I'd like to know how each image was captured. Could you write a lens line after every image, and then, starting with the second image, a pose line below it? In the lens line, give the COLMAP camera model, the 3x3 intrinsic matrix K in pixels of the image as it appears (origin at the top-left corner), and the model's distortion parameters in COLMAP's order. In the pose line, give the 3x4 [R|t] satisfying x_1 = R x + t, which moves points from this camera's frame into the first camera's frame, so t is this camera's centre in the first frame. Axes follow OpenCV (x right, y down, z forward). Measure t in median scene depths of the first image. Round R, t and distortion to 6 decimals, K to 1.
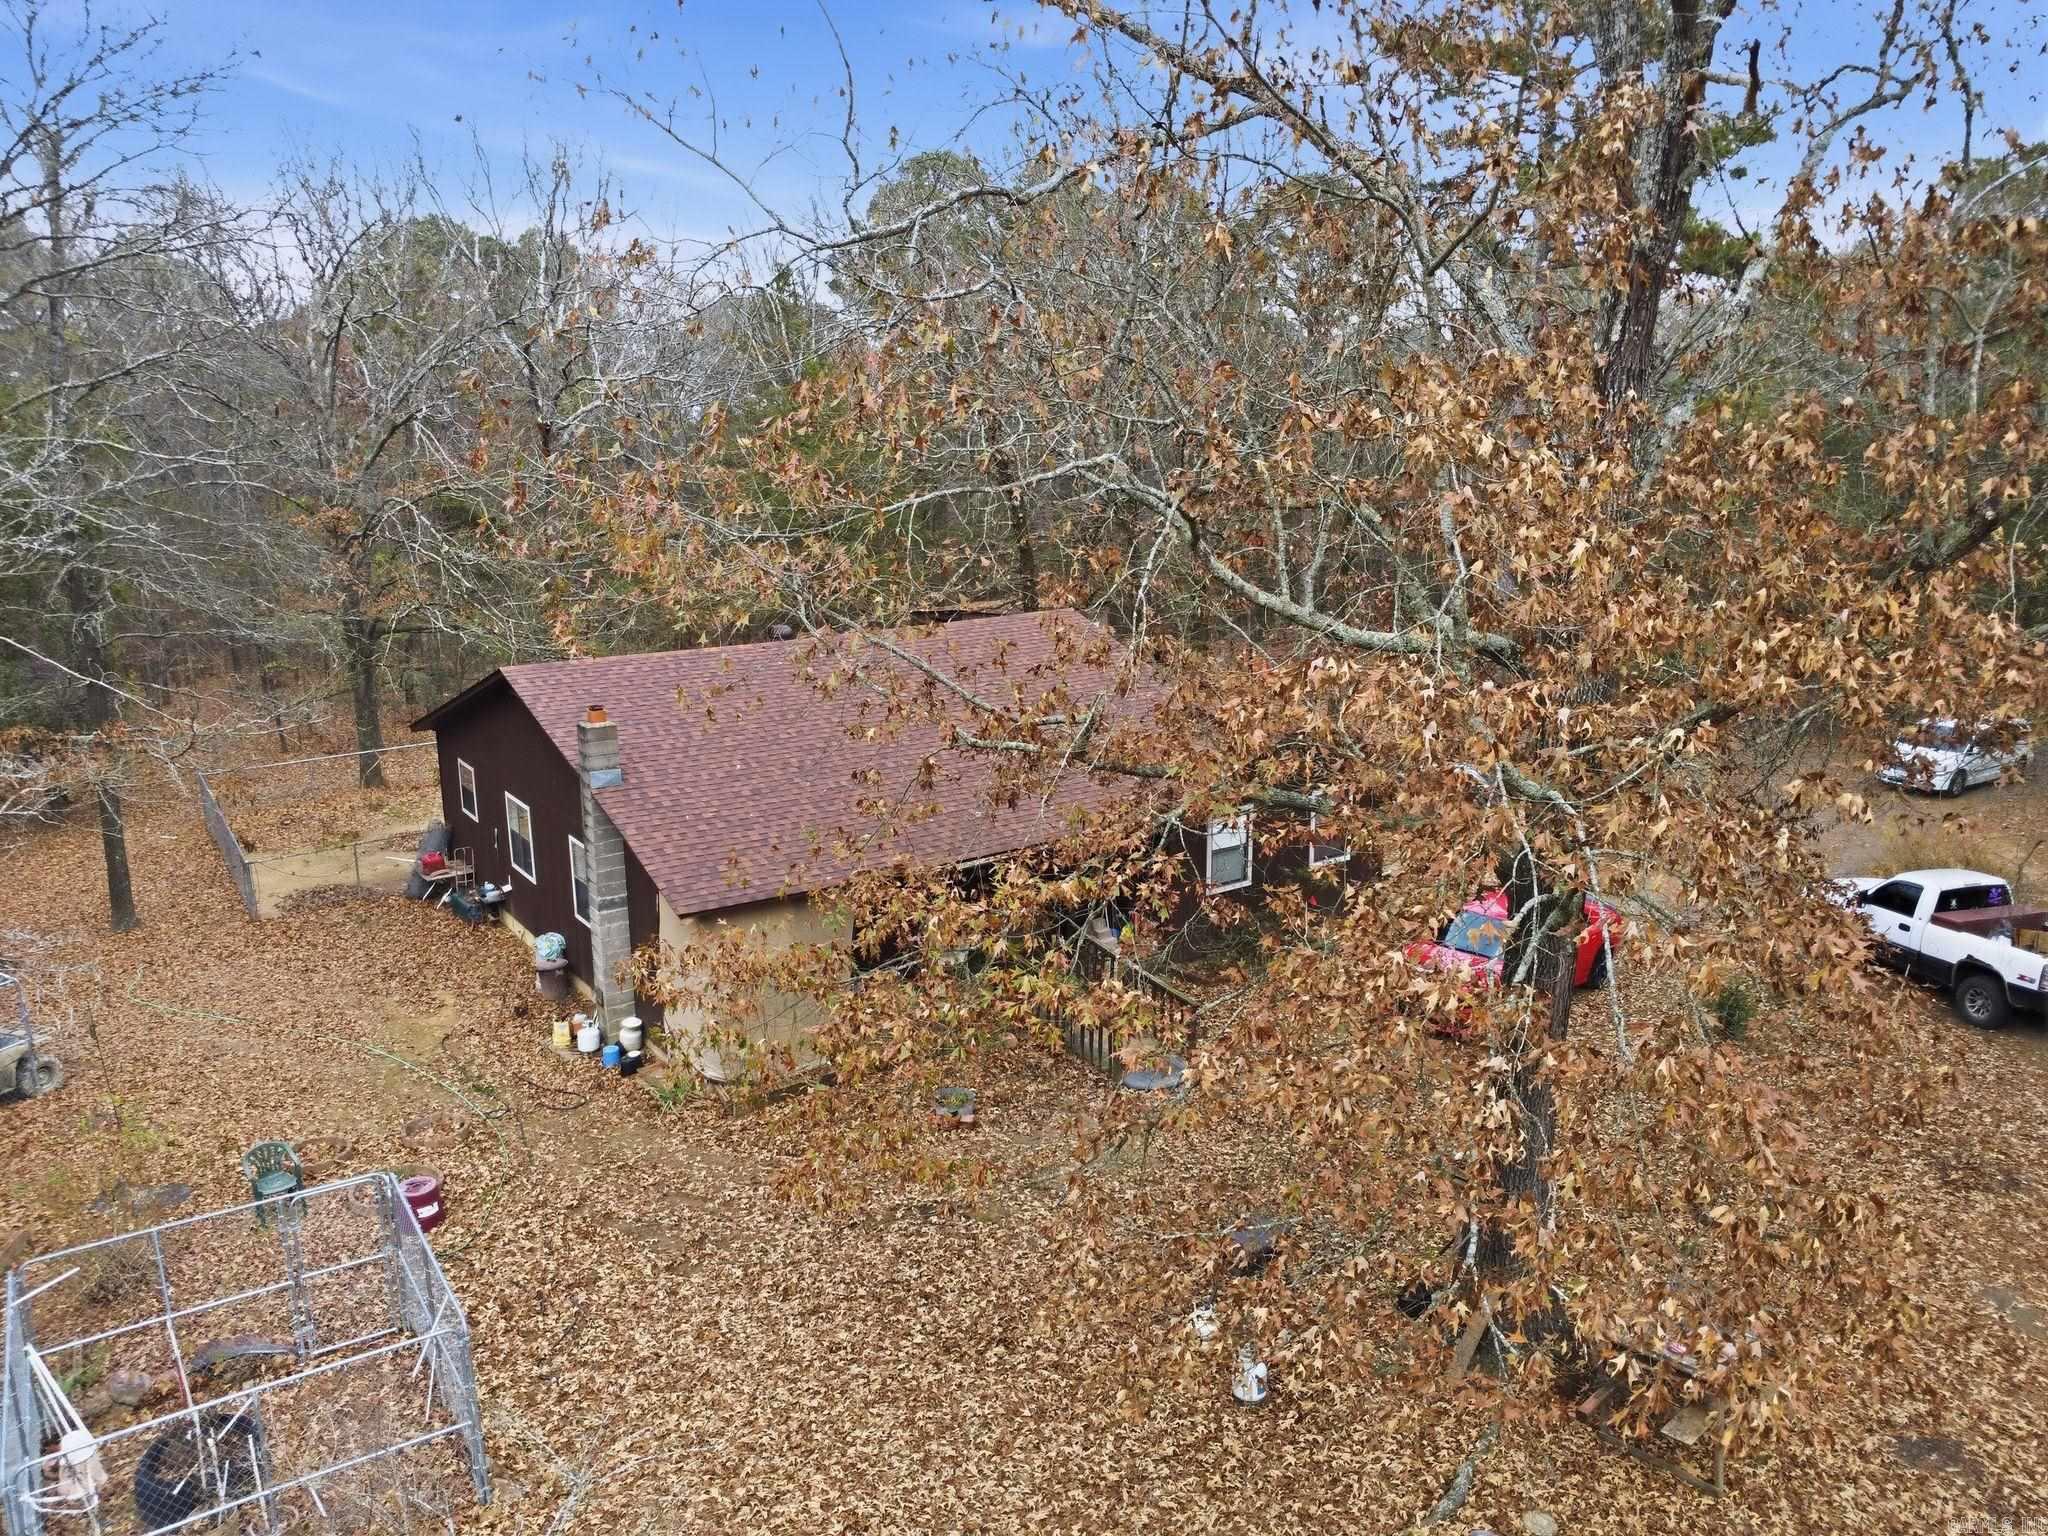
lens RADIAL K [[1469.8, 0, 1024.0], [0, 1469.8, 768.0], [0, 0, 1]] dist [-0.026227, -0.006706]
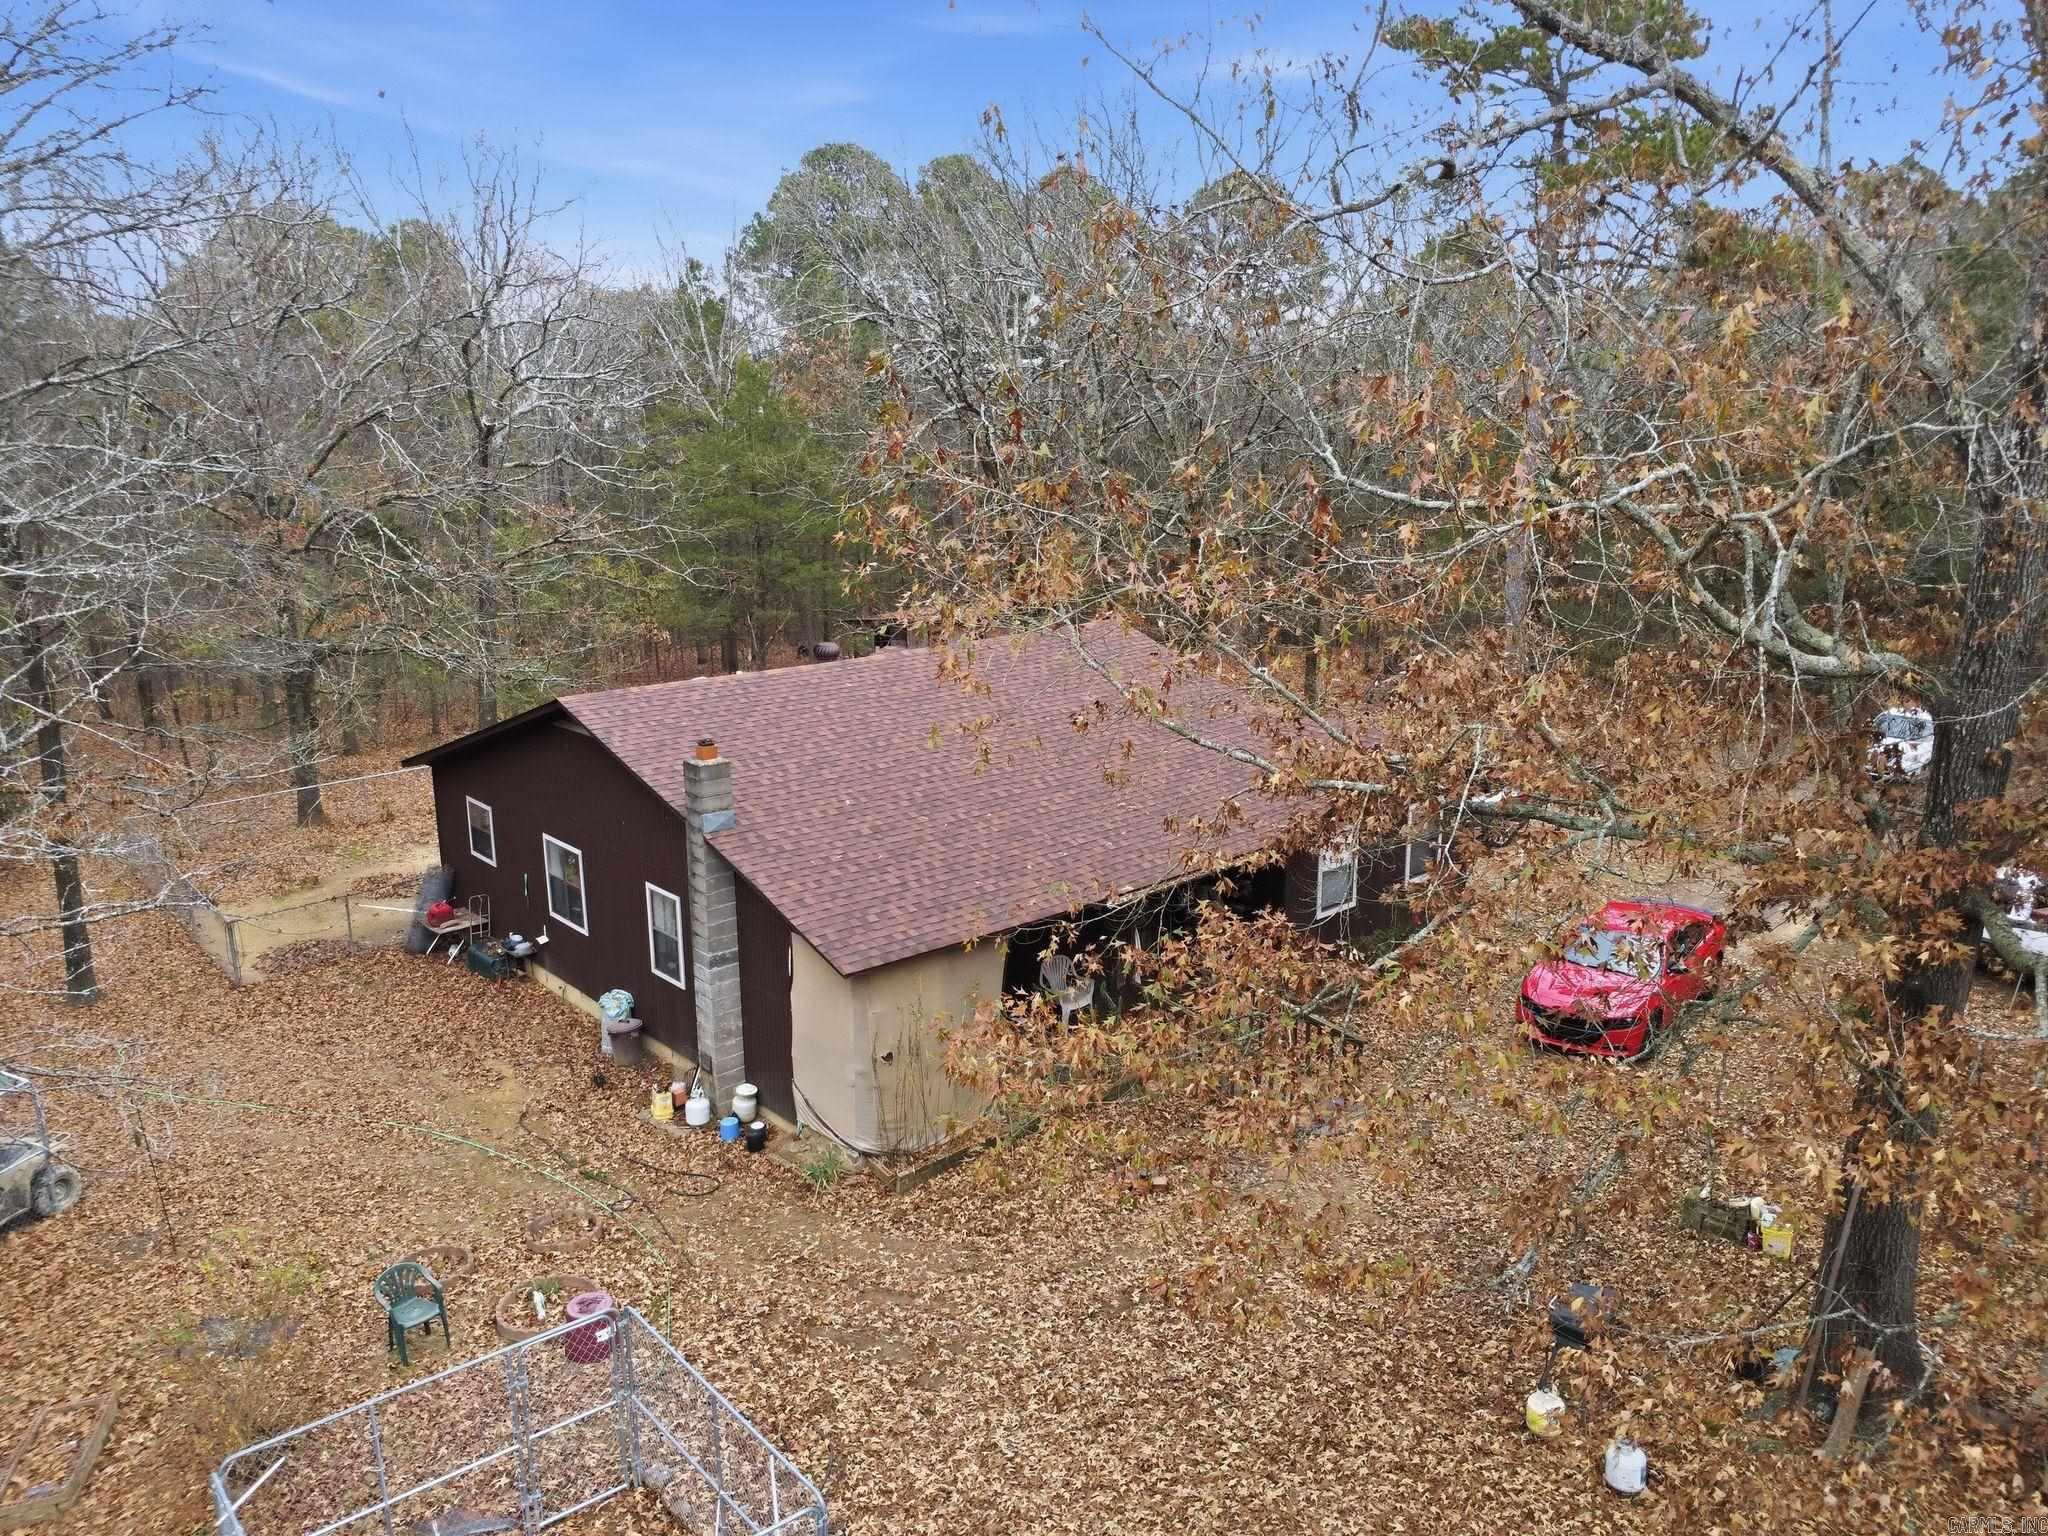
lens RADIAL K [[1473.4, 0, 1024.0], [0, 1473.4, 768.0], [0, 0, 1]] dist [-0.029988, 0.000403]
pose [[0.993301, -0.028231, 0.112055, -0.211792], [0.028237, 0.999600, 0.001529, -0.022897], [-0.112053, 0.001645, 0.993701, 0.089944]]
